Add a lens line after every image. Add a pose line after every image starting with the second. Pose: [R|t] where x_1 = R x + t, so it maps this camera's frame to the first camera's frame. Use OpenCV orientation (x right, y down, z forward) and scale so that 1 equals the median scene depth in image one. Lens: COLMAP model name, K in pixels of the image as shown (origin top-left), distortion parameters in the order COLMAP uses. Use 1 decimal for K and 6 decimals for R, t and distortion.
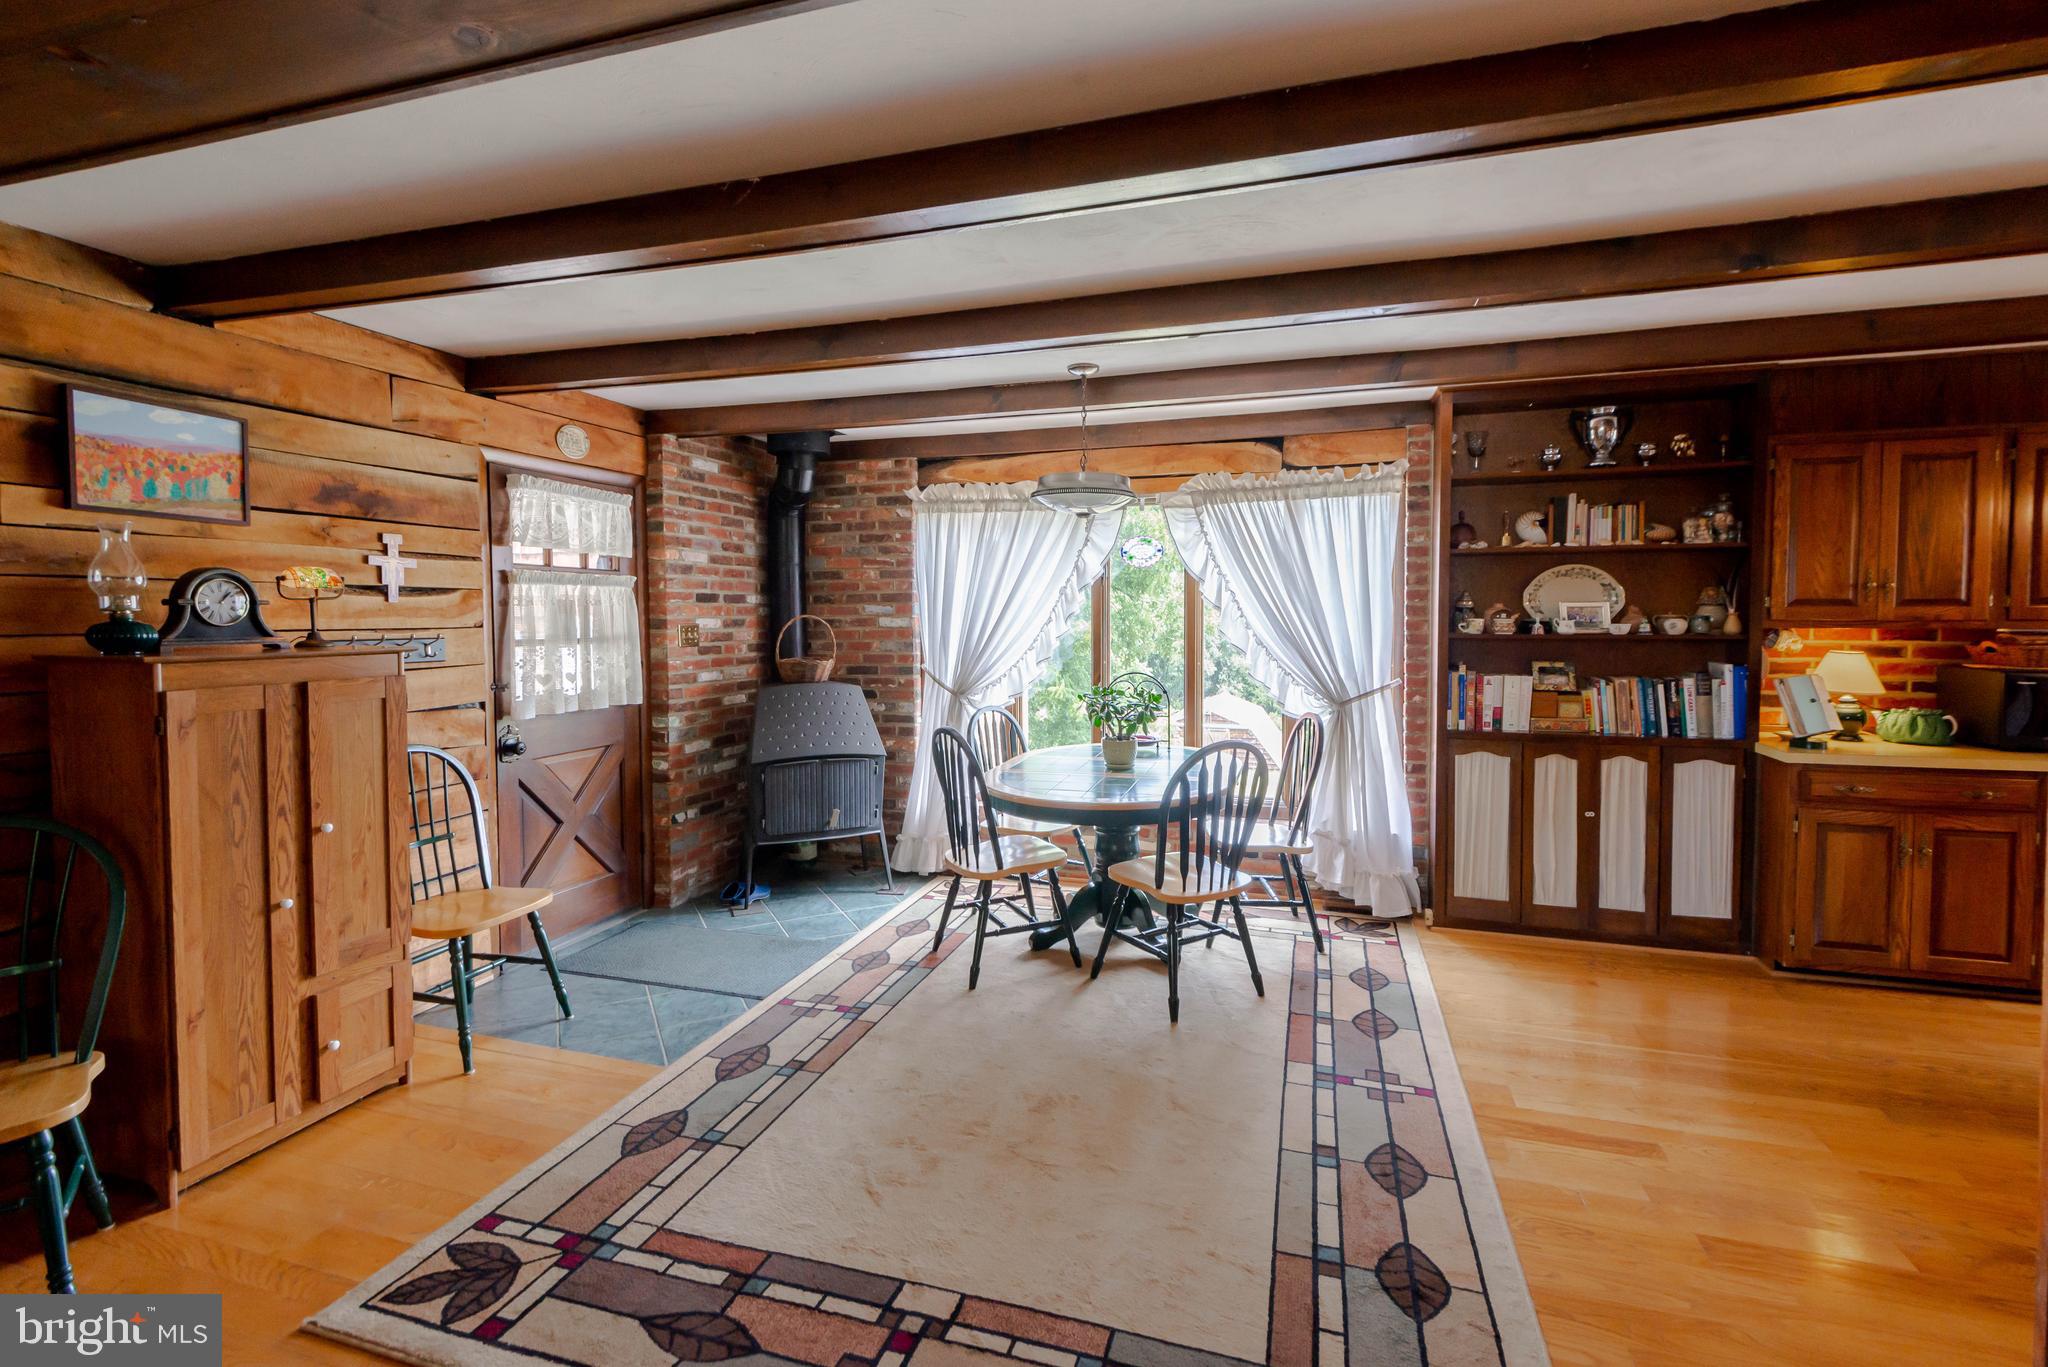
lens RADIAL K [[928.6, 0, 1041.8], [0, 928.6, 653.4], [0, 0, 1]] dist [0.018914, -0.008352]
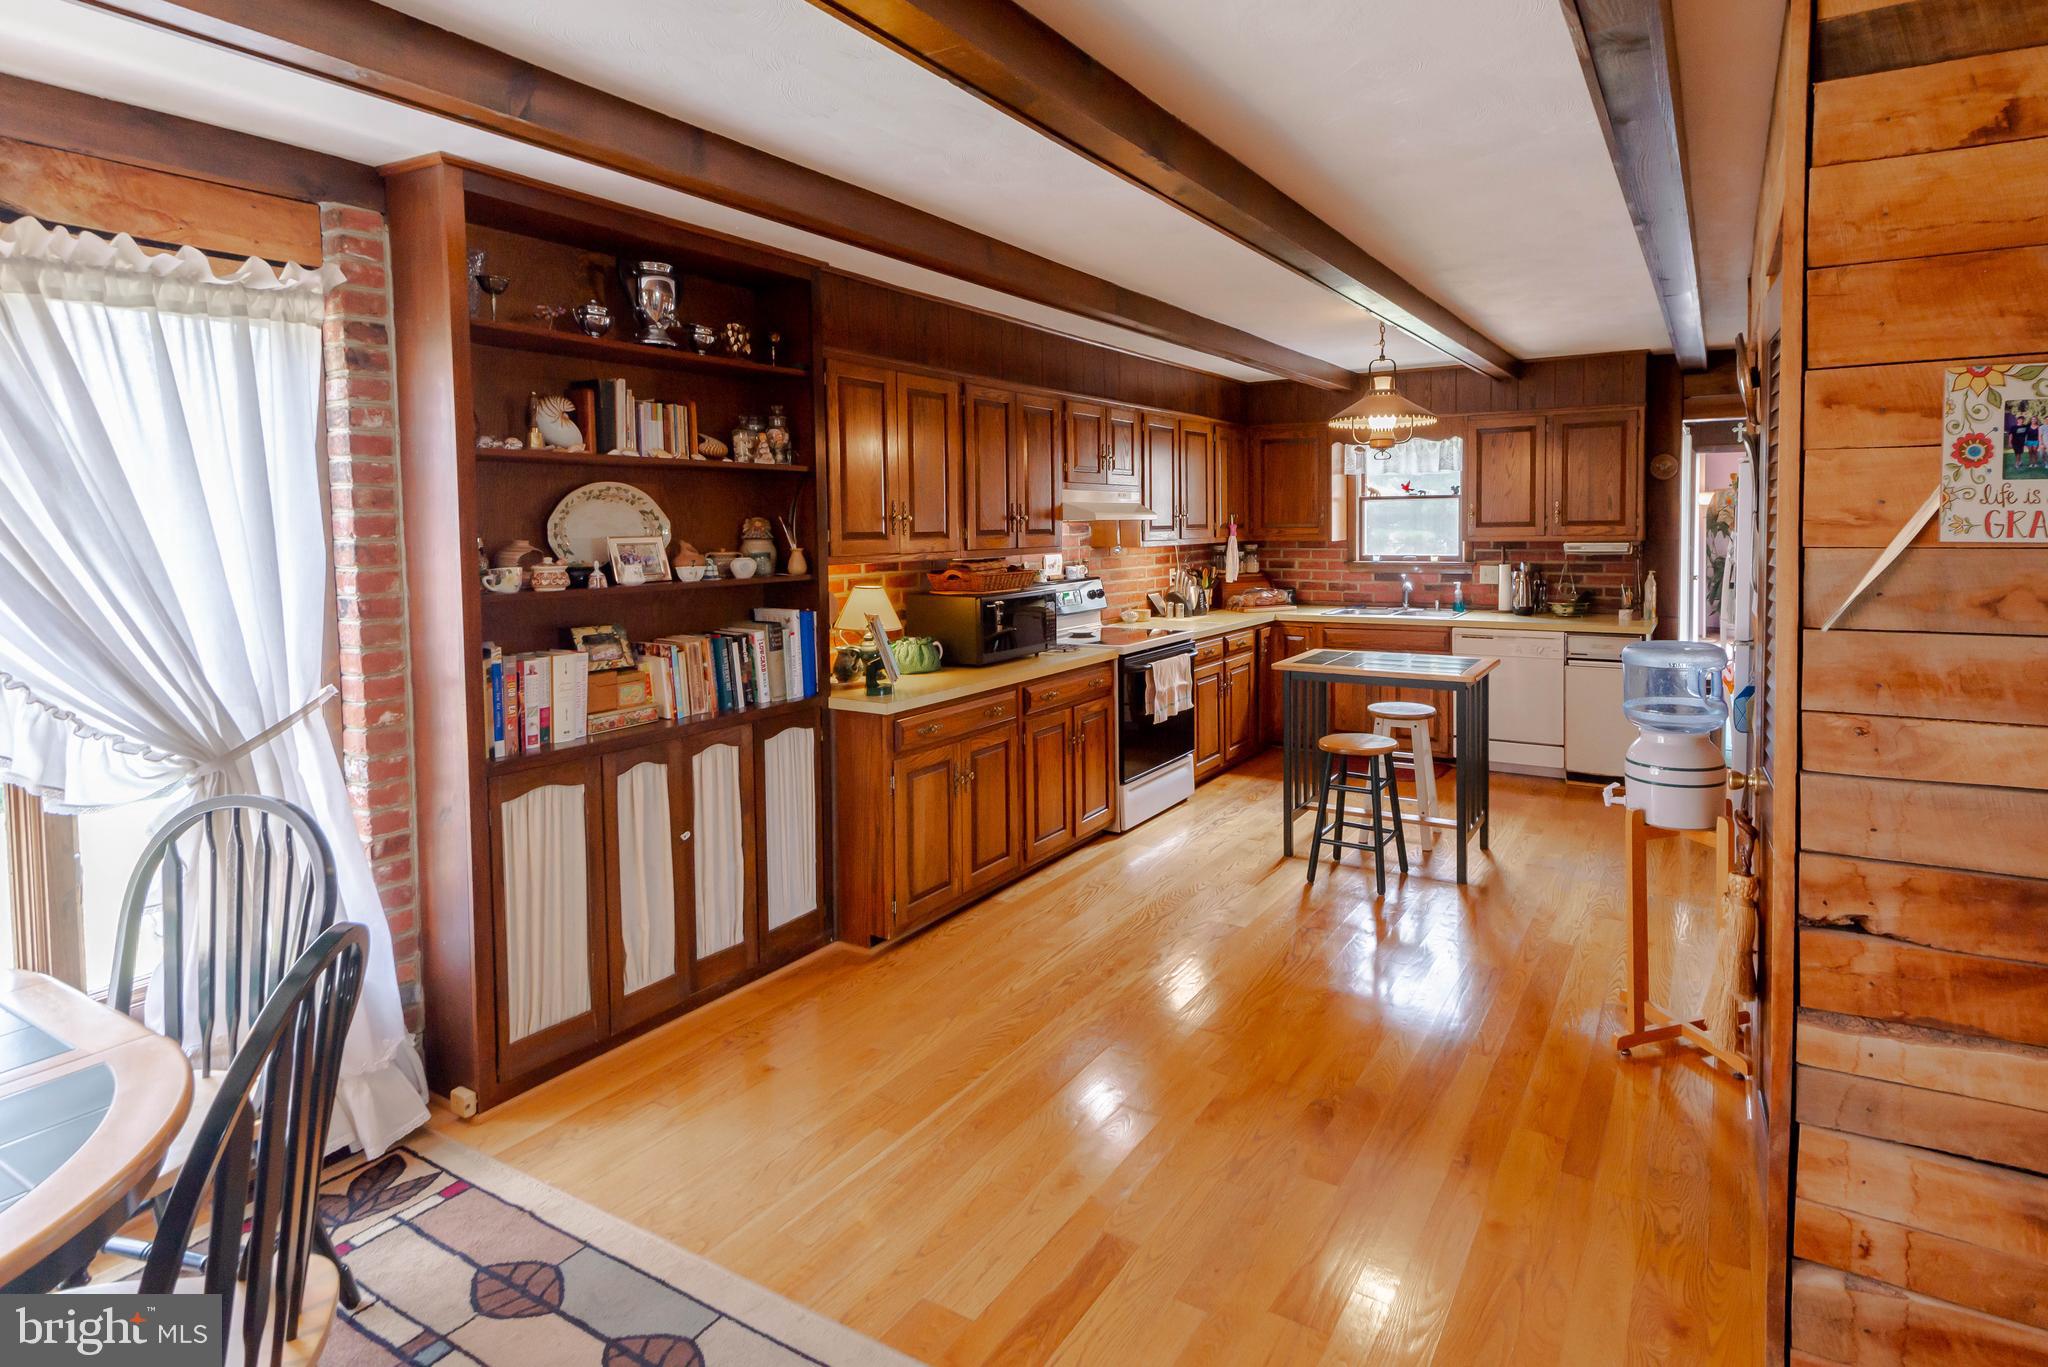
lens RADIAL K [[1028.4, 0, 1160.9], [0, 1028.4, 567.5], [0, 0, 1]] dist [0.008946, -0.005793]
pose [[0.190076, -0.042884, 0.980832, -0.102785], [0.049293, 0.998202, 0.034091, -0.039498], [-0.980531, 0.041868, 0.191848, 0.472610]]
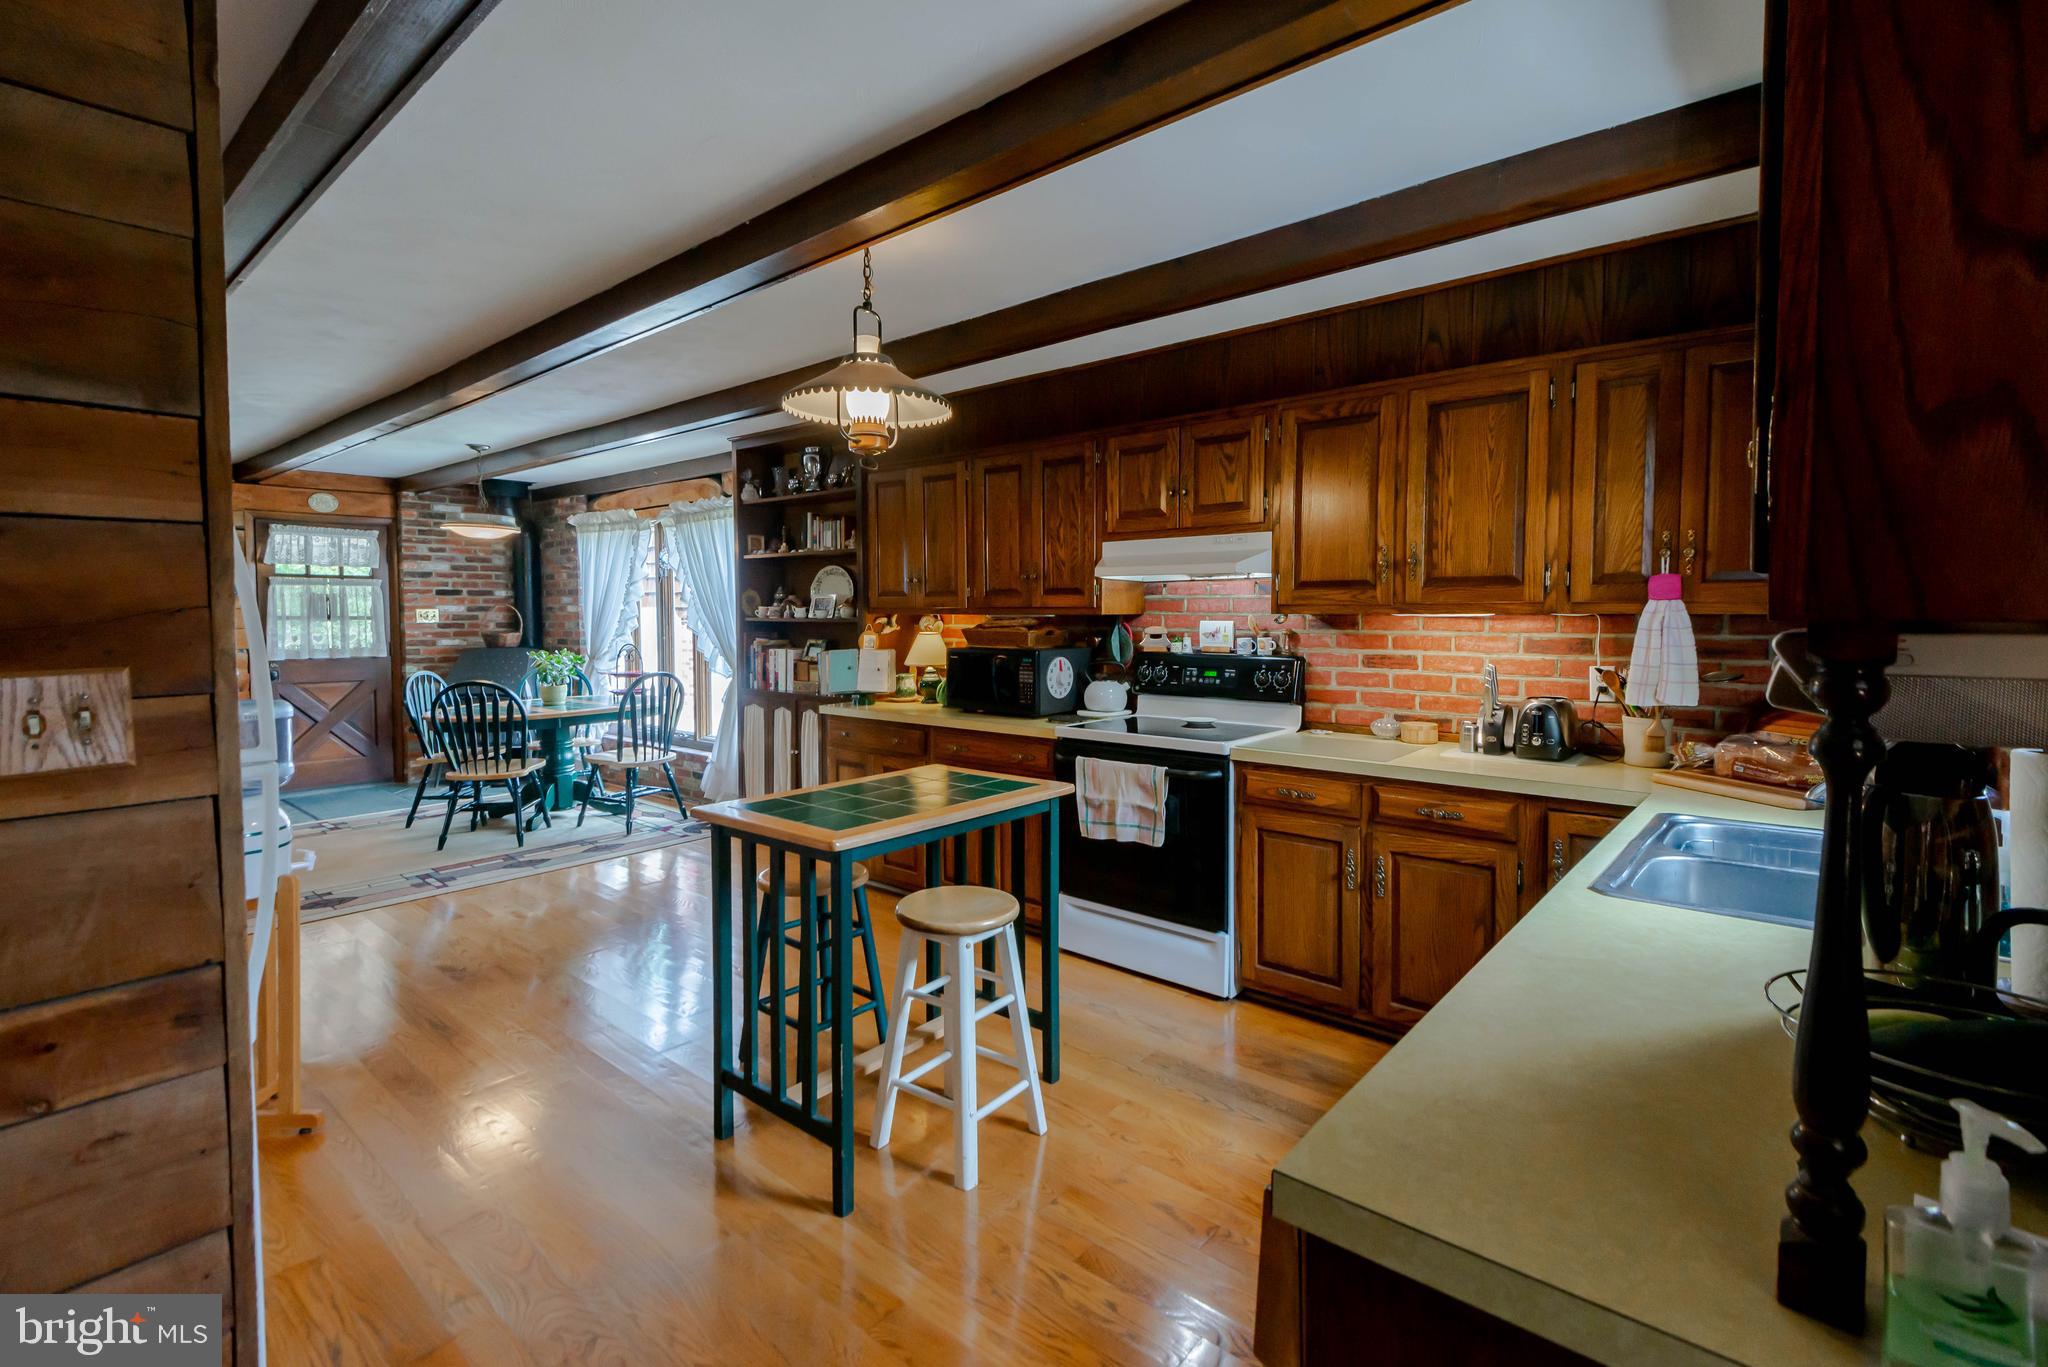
lens RADIAL K [[928.6, 0, 1033.3], [0, 928.6, 687.4], [0, 0, 1]] dist [0.018914, -0.008352]
pose [[0.922694, 0.035978, -0.383851, 1.377998], [-0.017686, 0.998538, 0.051079, 0.003030], [0.385127, -0.040341, 0.921981, -0.104608]]
